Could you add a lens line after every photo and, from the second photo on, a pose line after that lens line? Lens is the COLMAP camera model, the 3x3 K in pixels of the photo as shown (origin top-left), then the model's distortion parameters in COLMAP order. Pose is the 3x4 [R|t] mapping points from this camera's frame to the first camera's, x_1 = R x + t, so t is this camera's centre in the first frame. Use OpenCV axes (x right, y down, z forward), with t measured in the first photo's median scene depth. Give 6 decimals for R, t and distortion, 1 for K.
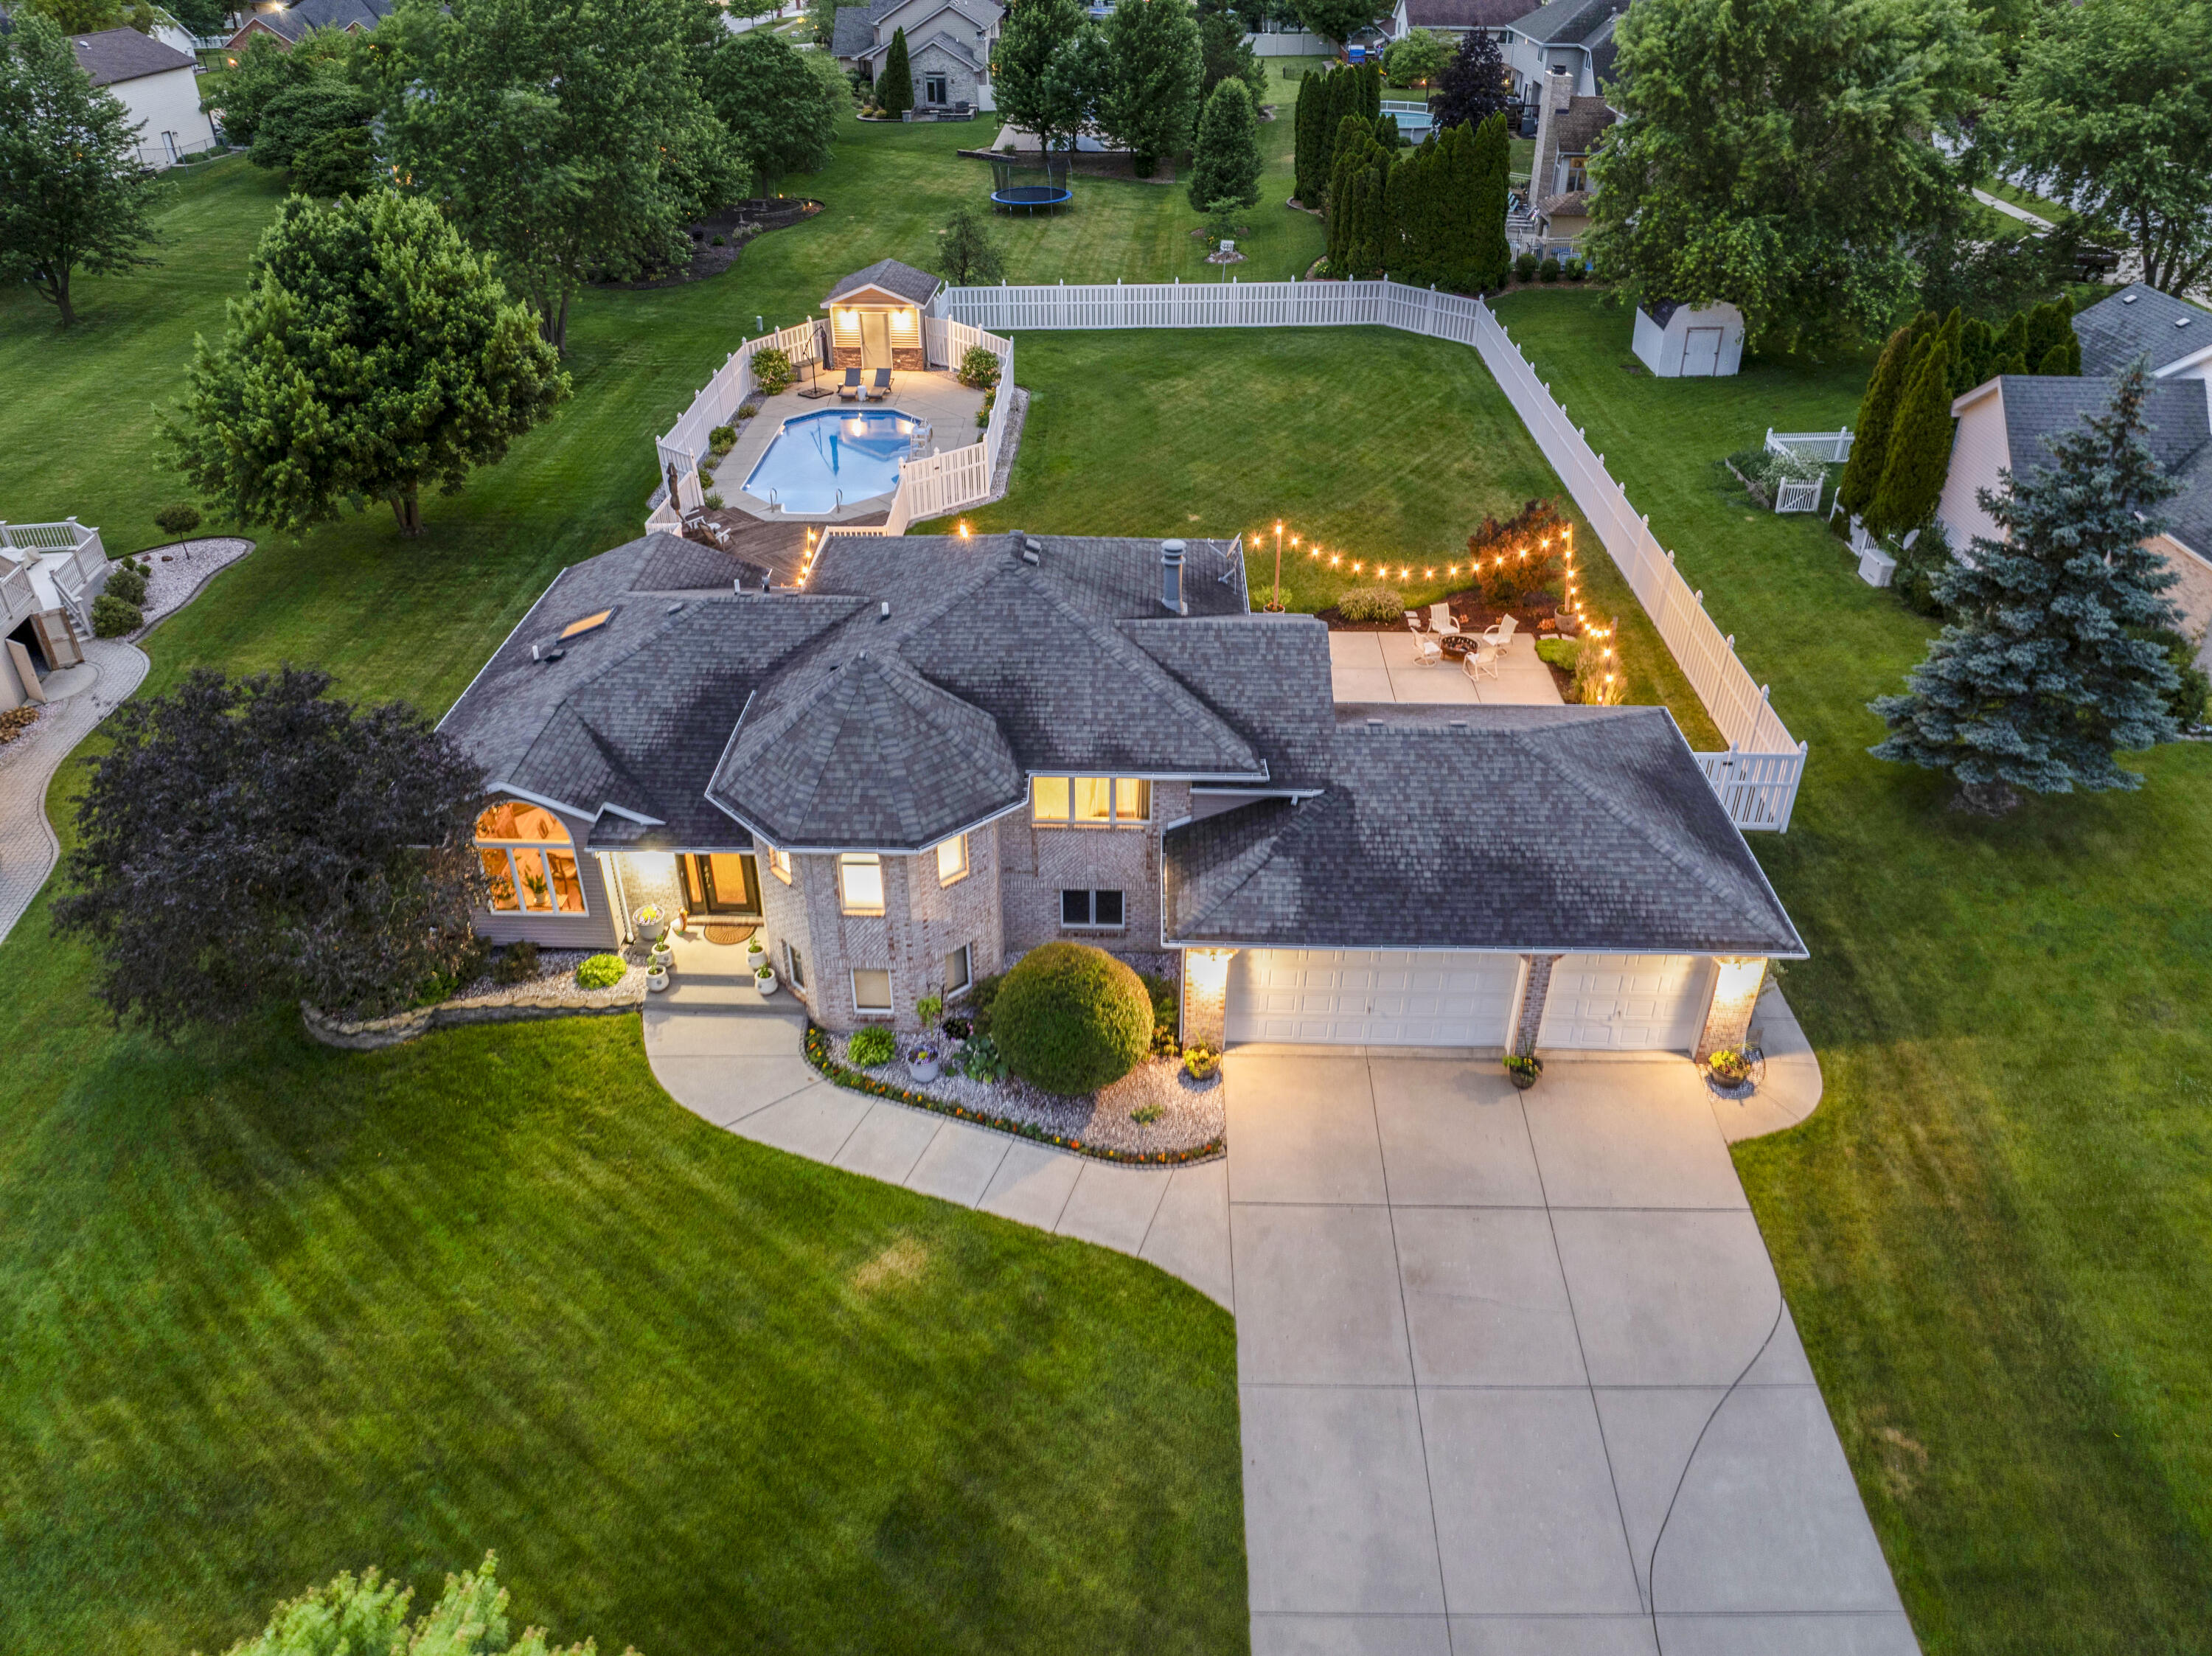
lens RADIAL K [[1556.2, 0, 1107.0], [0, 1556.2, 825.6], [0, 0, 1]] dist [-0.044065, 0.014222]
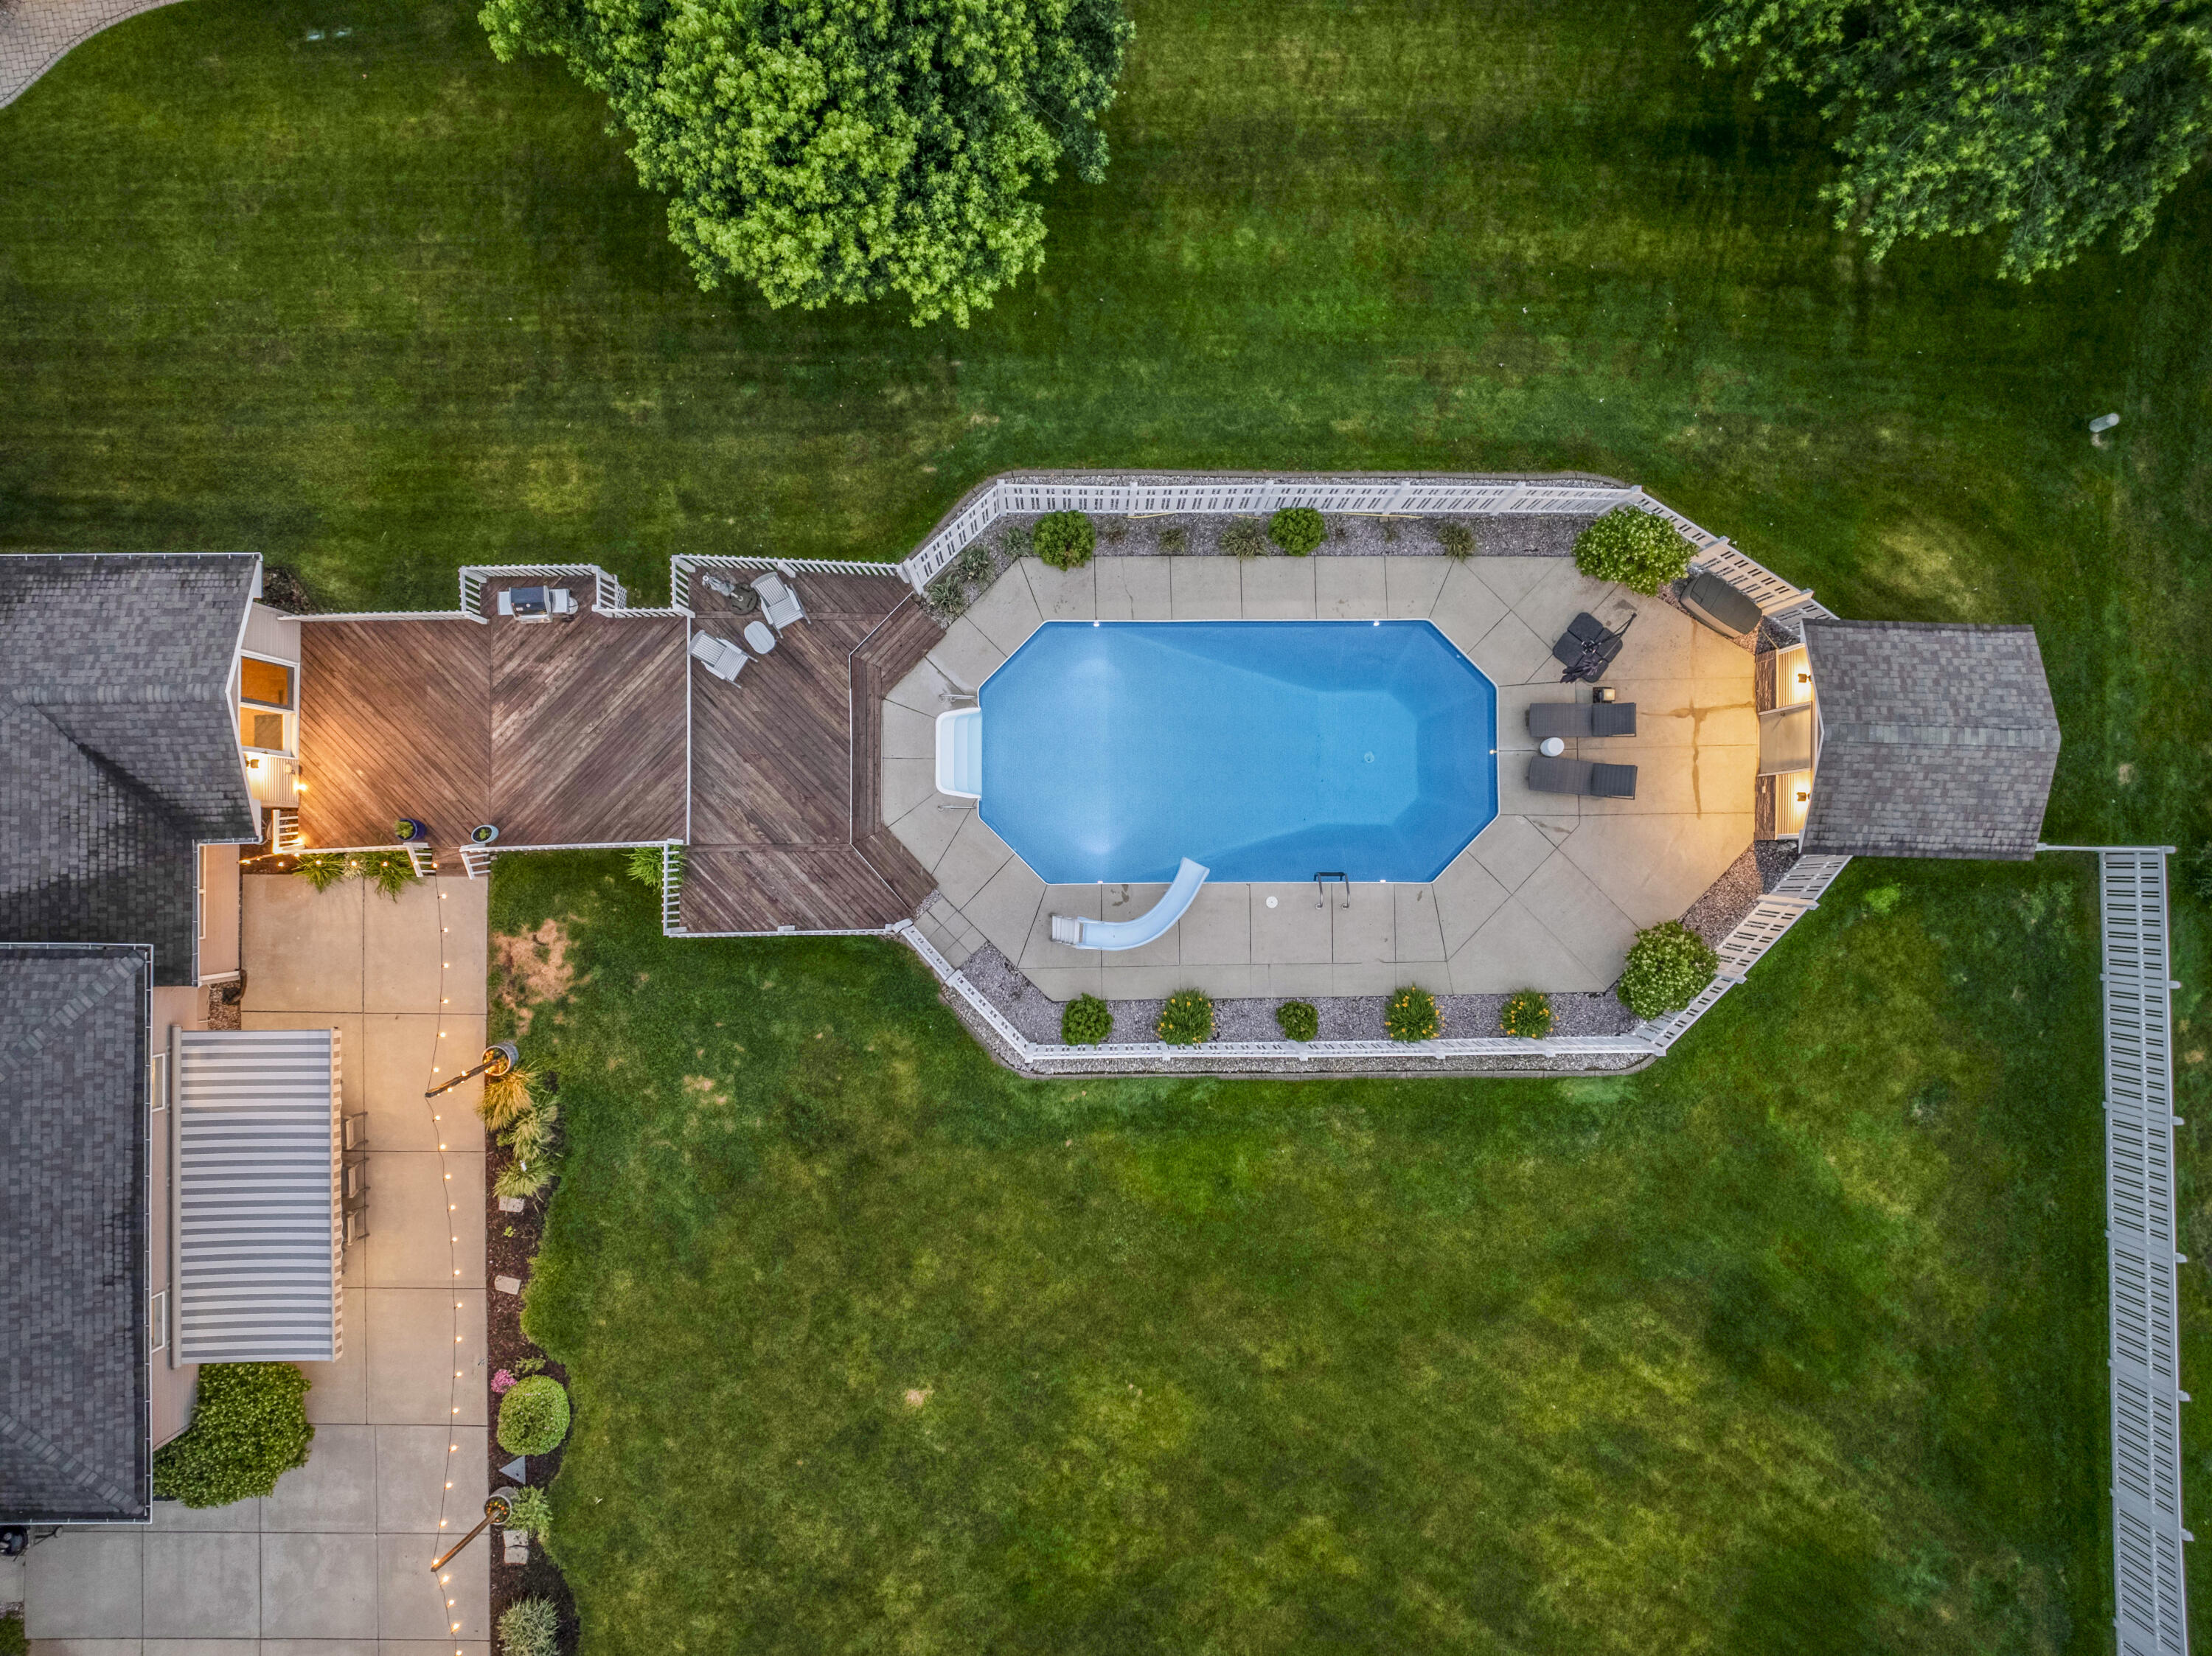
lens RADIAL K [[1556.2, 0, 1100.6], [0, 1556.2, 820.7], [0, 0, 1]] dist [-0.044065, 0.014222]
pose [[0.030047, 0.999275, -0.023374, -0.136816], [-0.540355, 0.035912, 0.840671, -0.670853], [0.840901, -0.012629, 0.541042, 0.649872]]
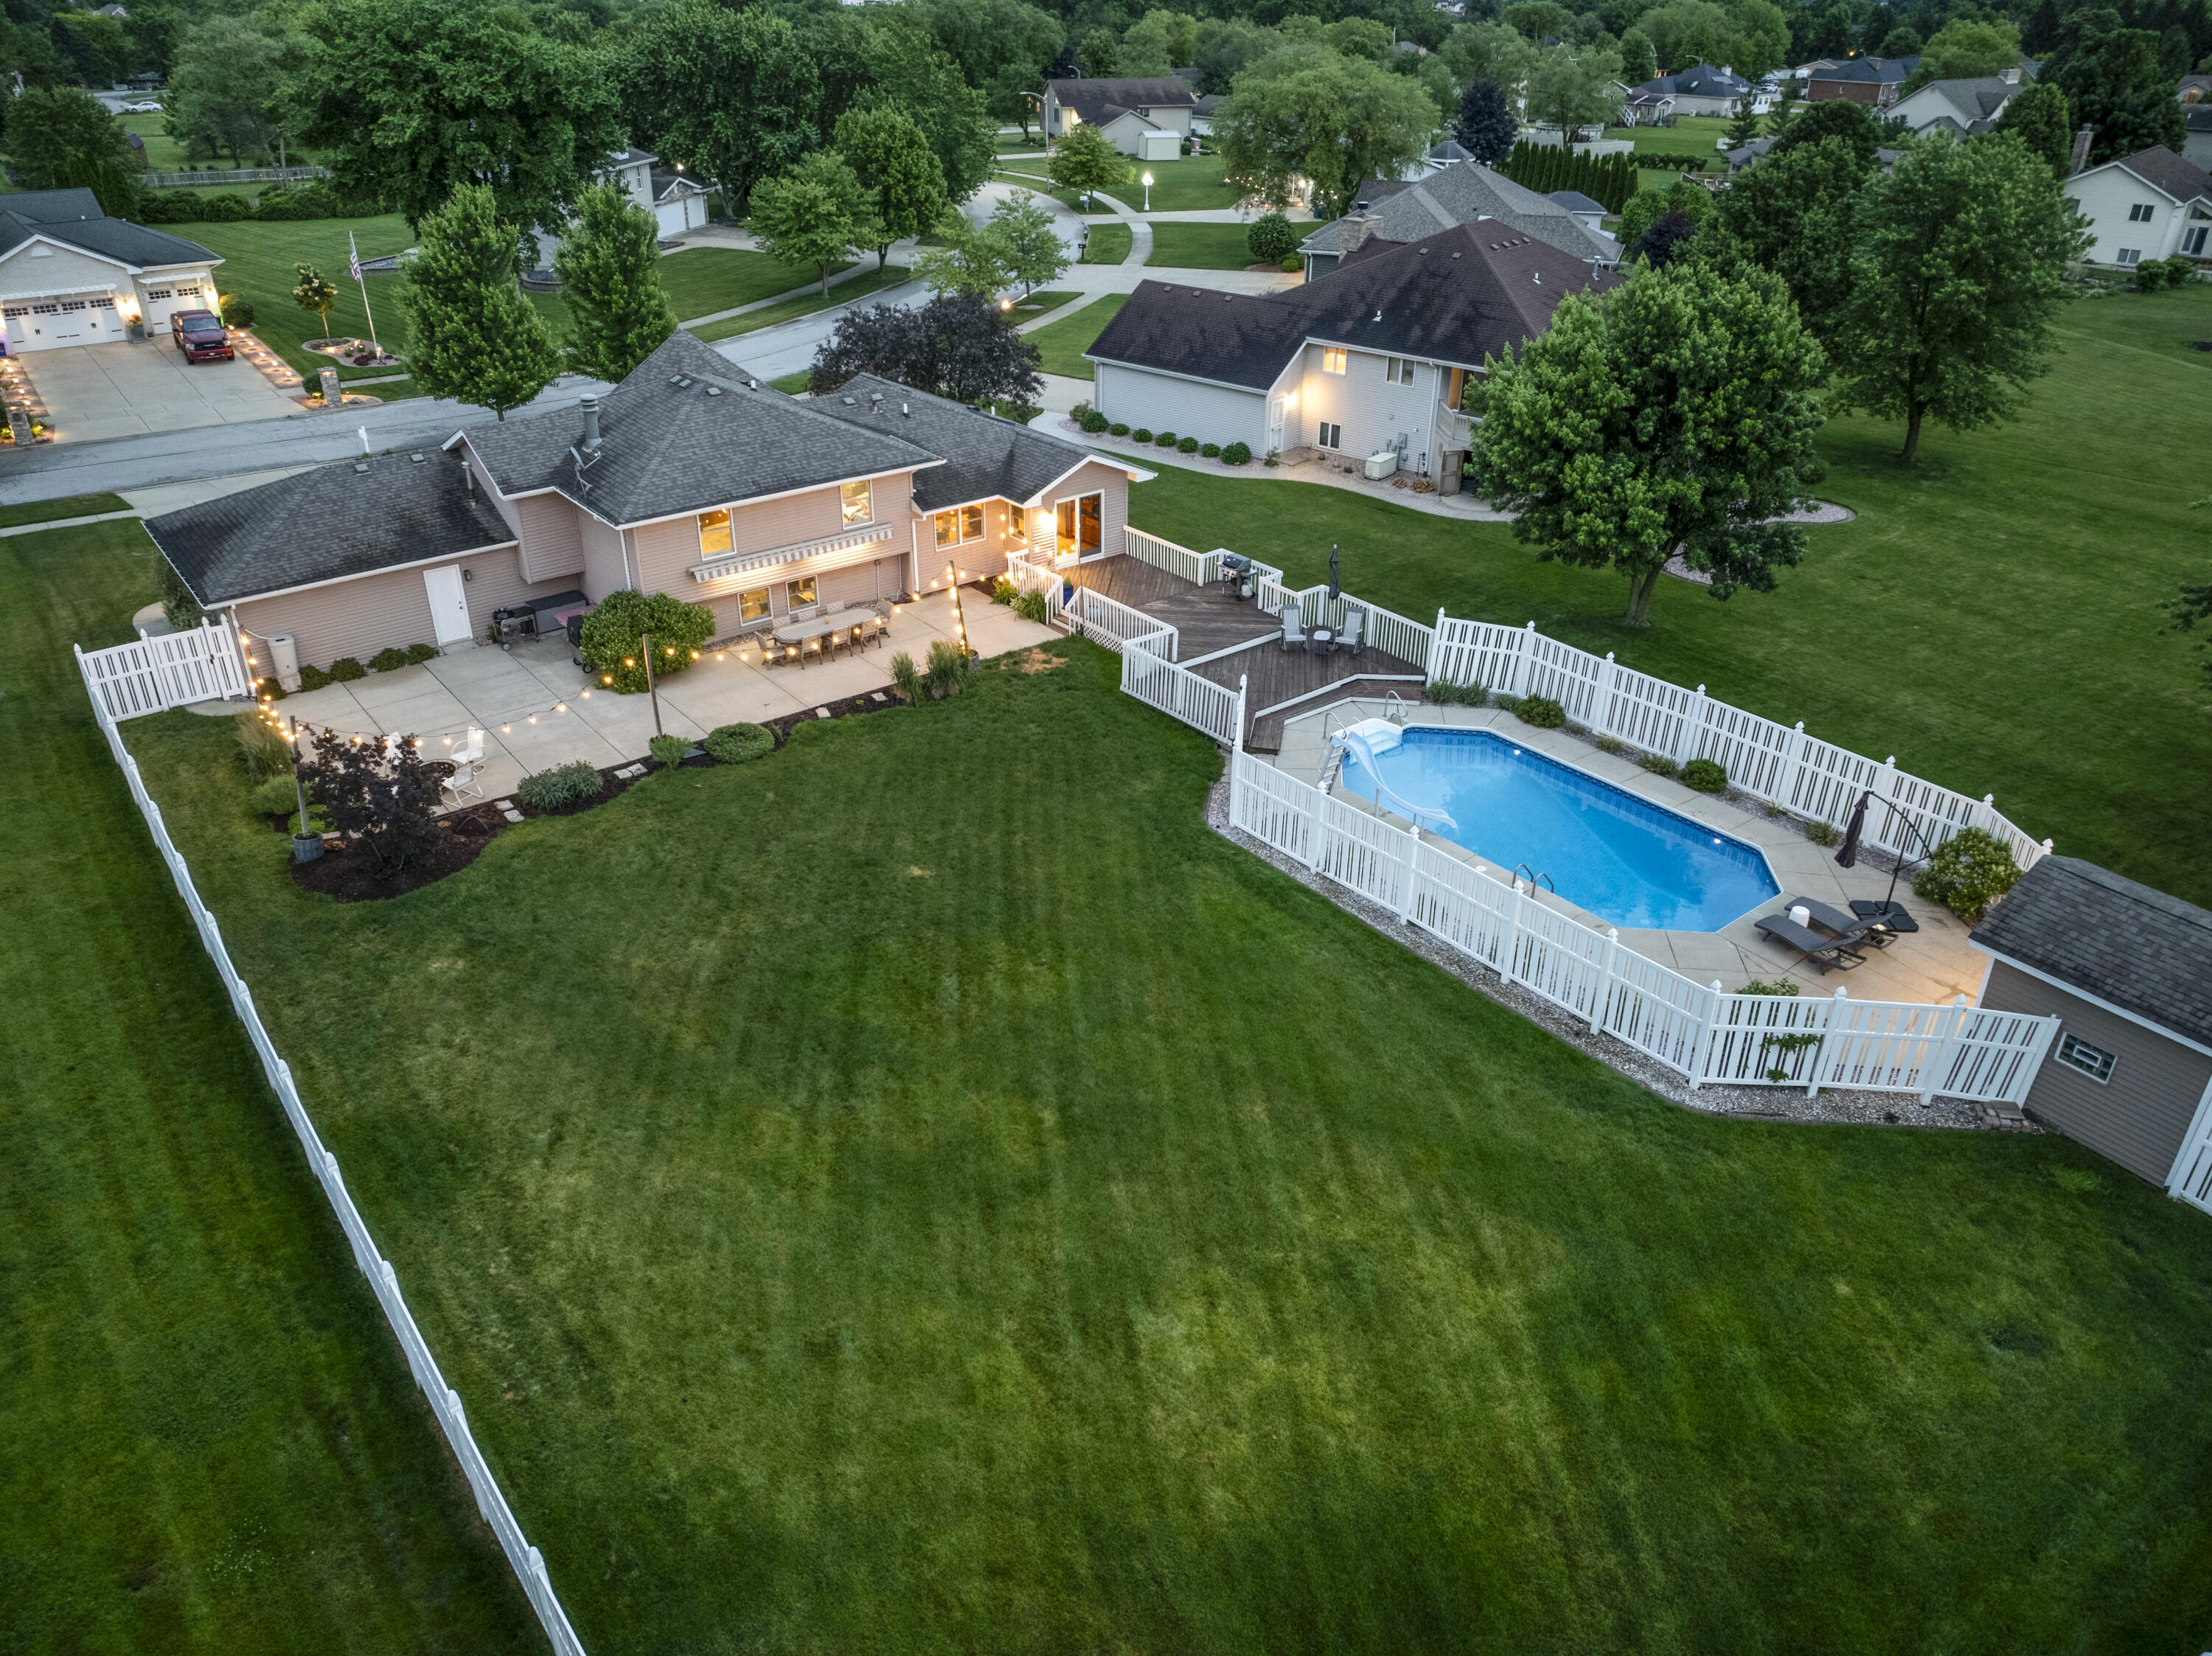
lens RADIAL K [[1556.2, 0, 1097.9], [0, 1556.2, 831.6], [0, 0, 1]] dist [-0.044065, 0.014222]
pose [[-0.770803, 0.310048, -0.556537, 0.315577], [-0.345820, 0.530044, 0.774249, -0.655544], [0.535044, 0.789255, -0.301339, 1.083296]]
